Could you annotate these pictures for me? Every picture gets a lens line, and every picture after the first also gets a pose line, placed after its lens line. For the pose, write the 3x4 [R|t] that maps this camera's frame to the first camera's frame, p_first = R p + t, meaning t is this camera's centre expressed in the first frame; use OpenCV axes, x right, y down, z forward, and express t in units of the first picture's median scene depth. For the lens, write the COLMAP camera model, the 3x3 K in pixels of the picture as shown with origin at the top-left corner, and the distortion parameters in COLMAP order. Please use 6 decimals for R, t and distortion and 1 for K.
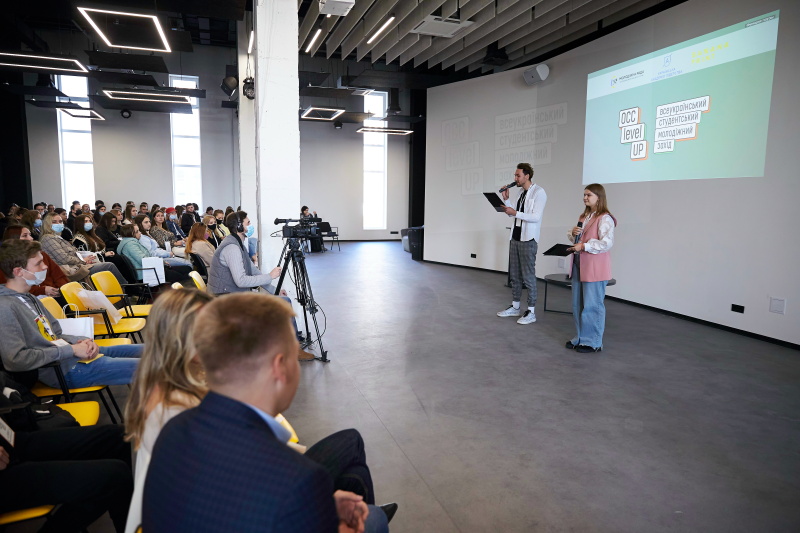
lens RADIAL K [[523.9, 0, 400.0], [0, 523.9, 266.5], [0, 0, 1]] dist [0.005886, 0.001699]
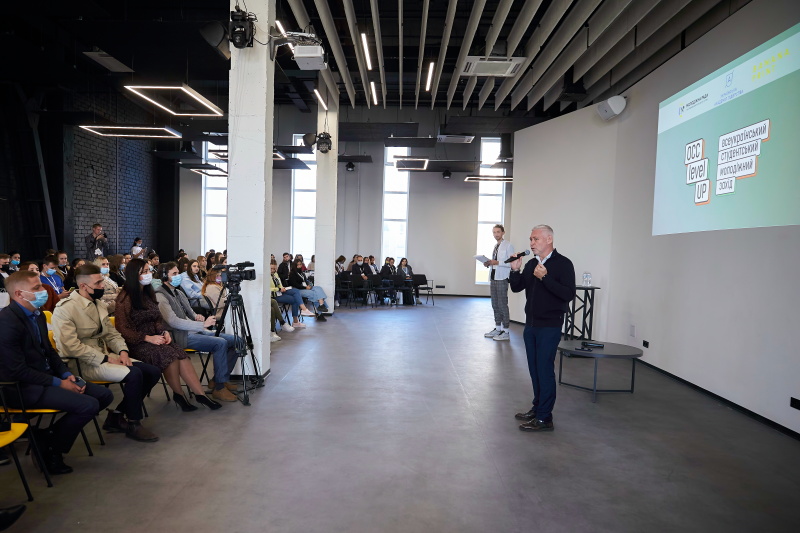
lens RADIAL K [[558.7, 0, 397.1], [0, 558.7, 283.0], [0, 0, 1]] dist [-0.000431, -0.002717]
pose [[0.932732, 0.034085, -0.358957, 0.354231], [-0.061179, 0.996048, -0.064391, -0.002032], [0.355343, 0.082020, 0.931130, 0.065111]]
